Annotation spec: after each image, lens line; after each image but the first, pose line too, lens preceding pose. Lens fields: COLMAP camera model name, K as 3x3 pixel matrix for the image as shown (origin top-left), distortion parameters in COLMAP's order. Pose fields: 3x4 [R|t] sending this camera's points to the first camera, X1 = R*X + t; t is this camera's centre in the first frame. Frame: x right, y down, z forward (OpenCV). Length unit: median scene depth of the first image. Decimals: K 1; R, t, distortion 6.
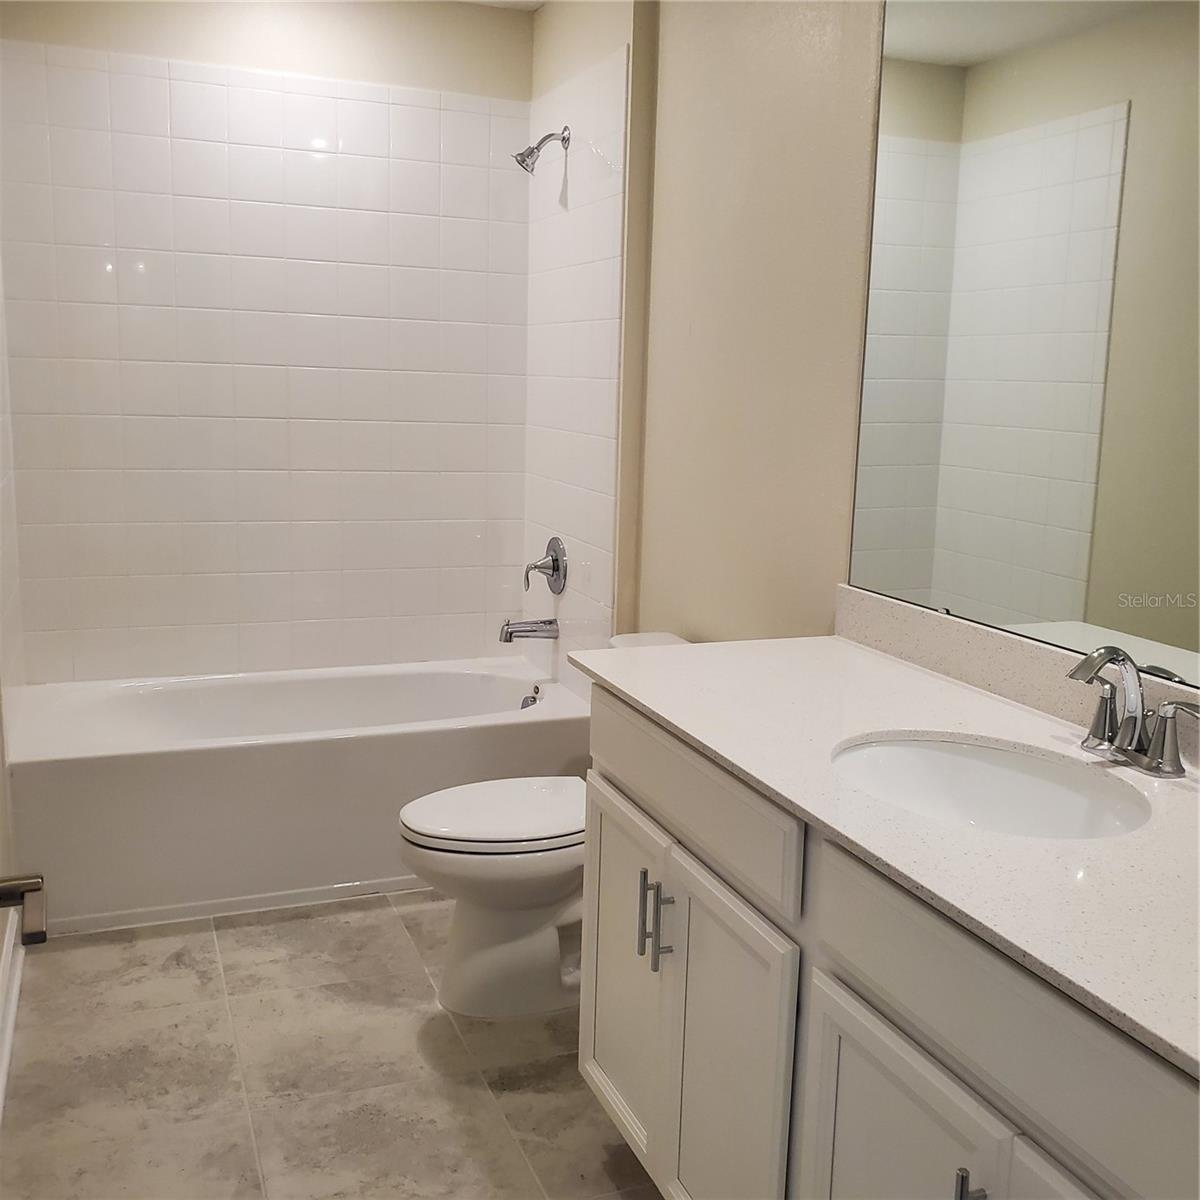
lens RADIAL K [[1256.9, 0, 602.1], [0, 1256.9, 596.0], [0, 0, 1]] dist [0.026417, 0.000000]
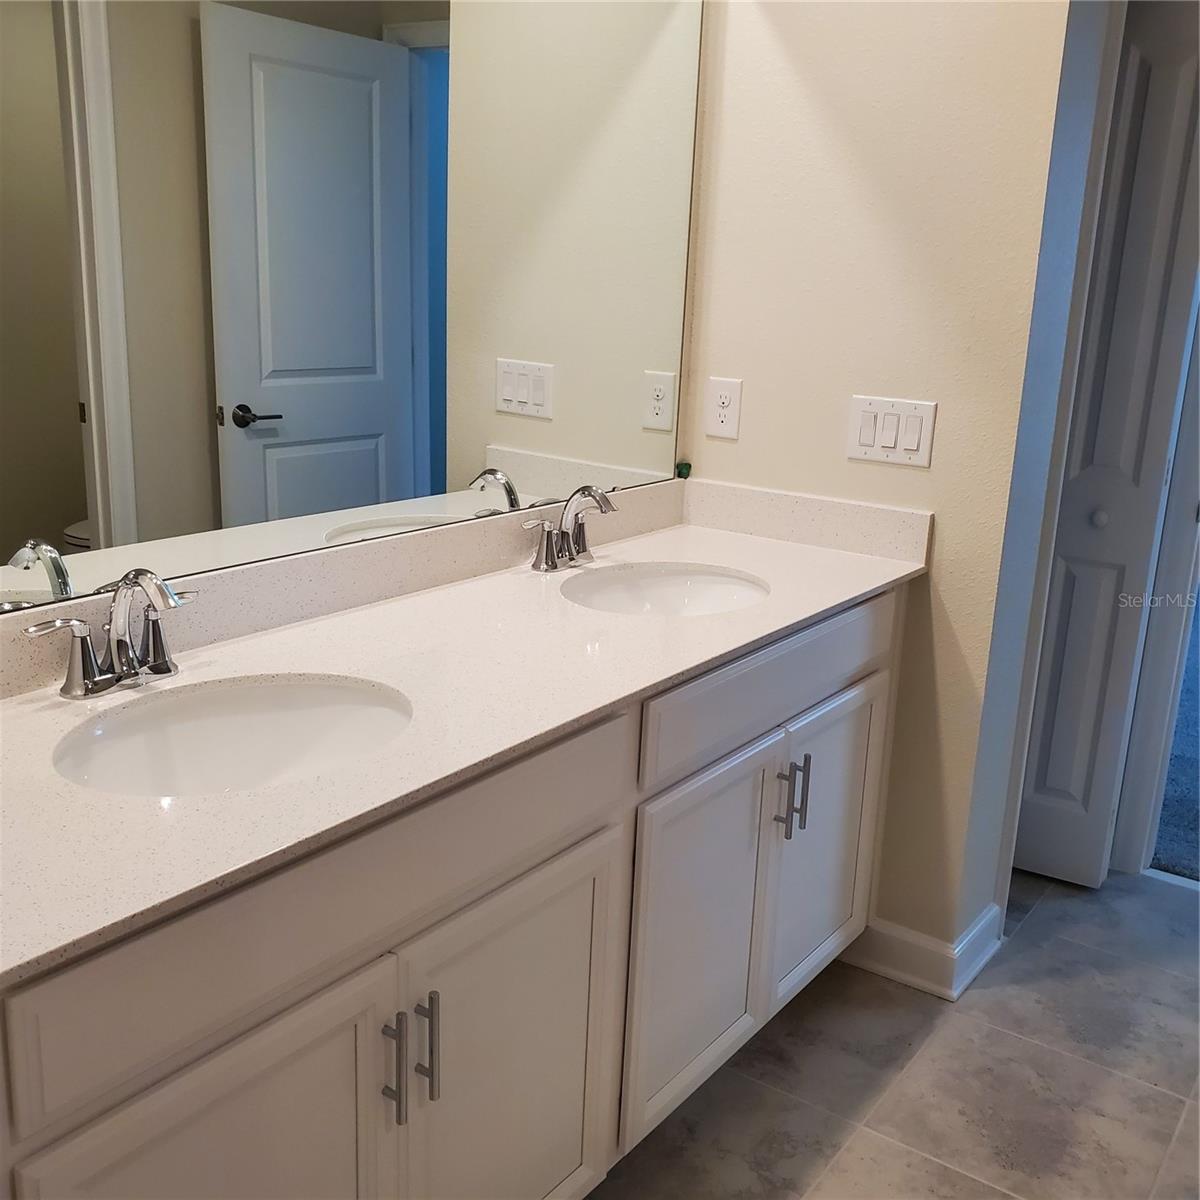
lens RADIAL K [[1256.9, 0, 606.9], [0, 1256.9, 594.8], [0, 0, 1]] dist [0.026417, 0.000000]
pose [[-0.548121, -0.270757, 0.791362, -0.613454], [0.088425, 0.922093, 0.376731, -0.312390], [-0.831712, 0.276470, -0.481477, 1.518269]]
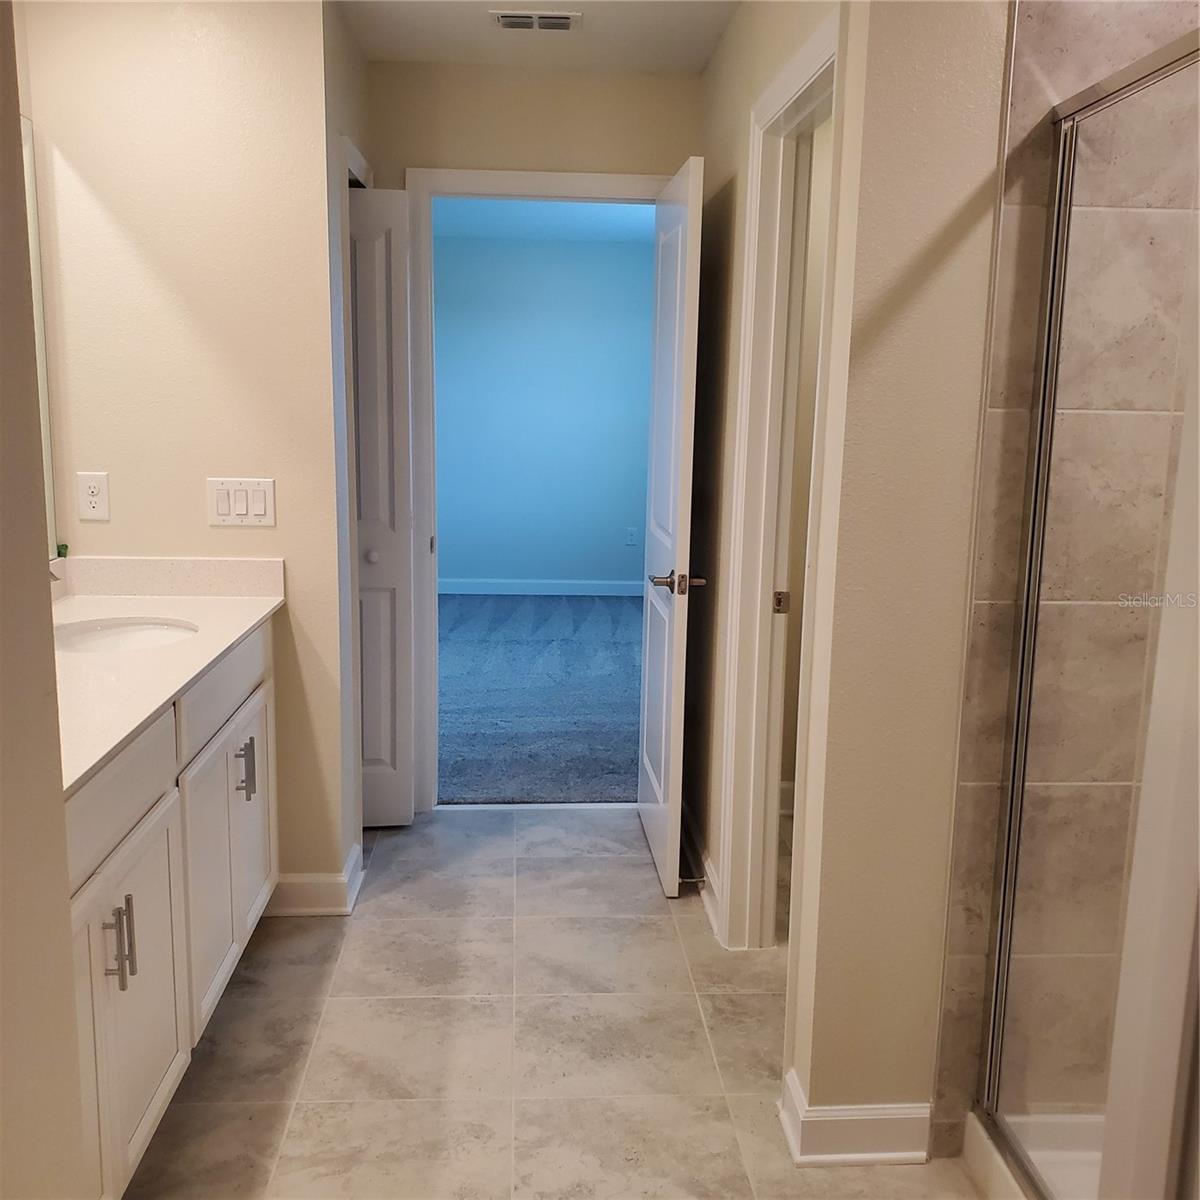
lens RADIAL K [[1256.9, 0, 600.4], [0, 1256.9, 603.8], [0, 0, 1]] dist [0.026417, 0.000000]
pose [[-0.950573, -0.111784, 0.289681, -0.672649], [-0.005333, 0.938688, 0.344727, -0.400058], [-0.310455, 0.326143, -0.892888, 1.936431]]
